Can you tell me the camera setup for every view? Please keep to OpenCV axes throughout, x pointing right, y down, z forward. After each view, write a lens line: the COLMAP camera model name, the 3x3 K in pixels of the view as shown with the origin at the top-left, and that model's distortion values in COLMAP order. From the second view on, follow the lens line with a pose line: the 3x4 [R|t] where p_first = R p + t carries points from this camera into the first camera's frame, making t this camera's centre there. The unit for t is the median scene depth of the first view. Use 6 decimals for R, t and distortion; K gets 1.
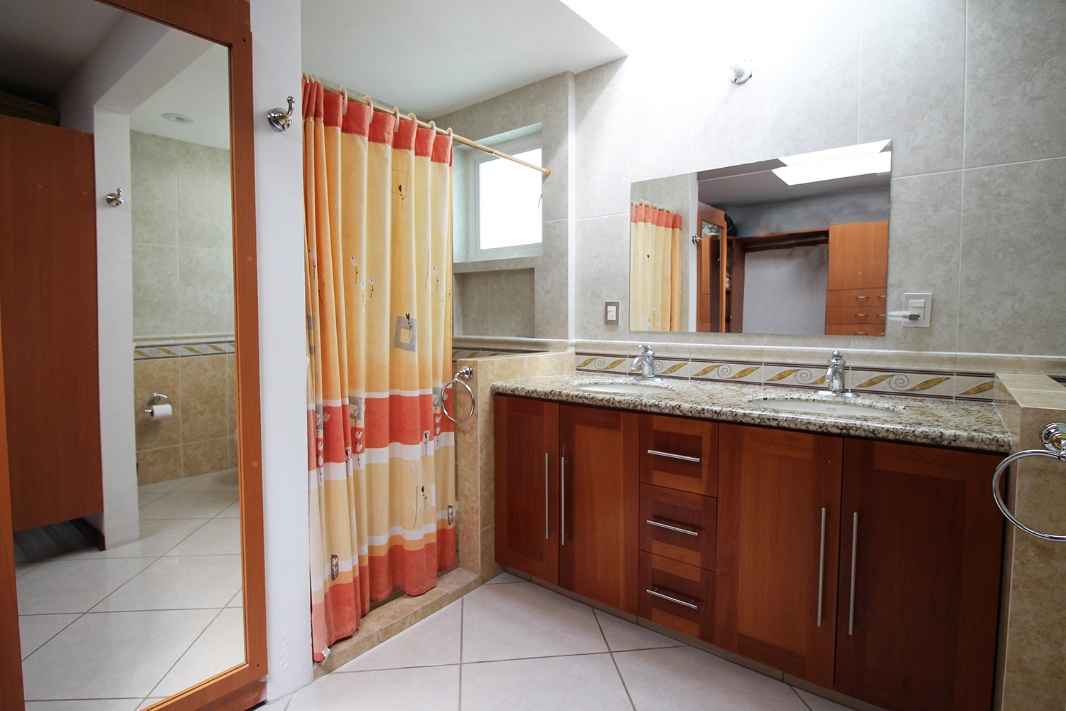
lens RADIAL K [[528.8, 0, 535.2], [0, 528.8, 355.7], [0, 0, 1]] dist [0.004274, 0.000055]
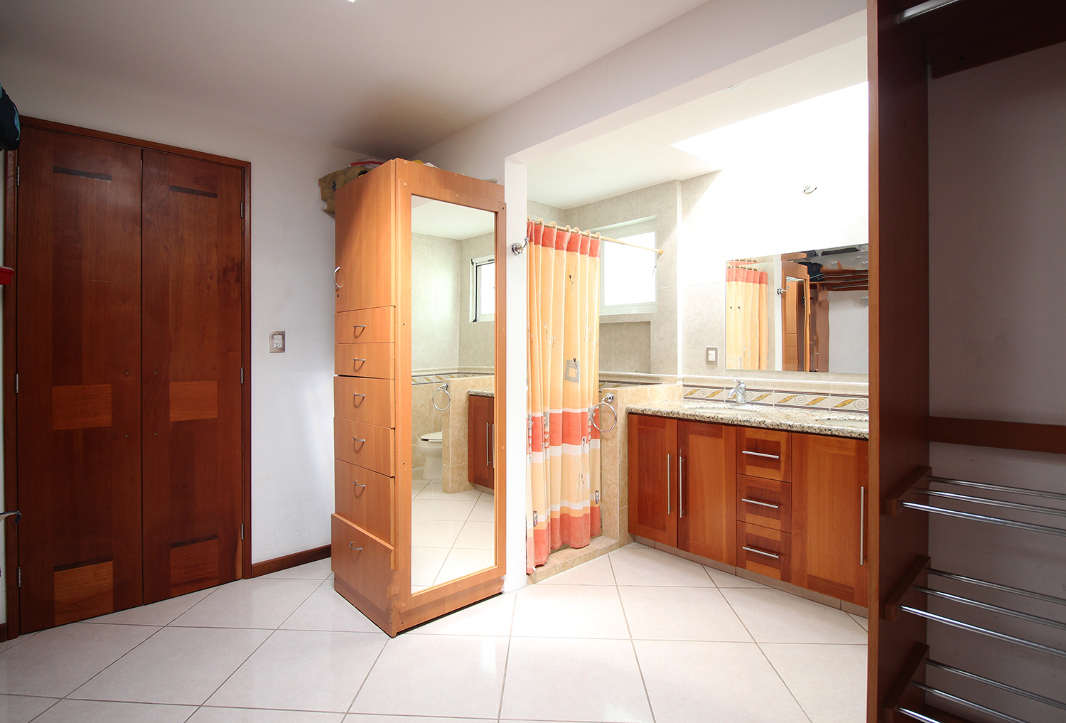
lens RADIAL K [[531.6, 0, 527.2], [0, 531.6, 353.8], [0, 0, 1]] dist [0.001766, 0.000729]
pose [[0.986234, 0.001784, -0.165343, -0.120544], [-0.012224, 0.997992, -0.062145, 0.005185], [0.164901, 0.063310, 0.984276, -0.519829]]
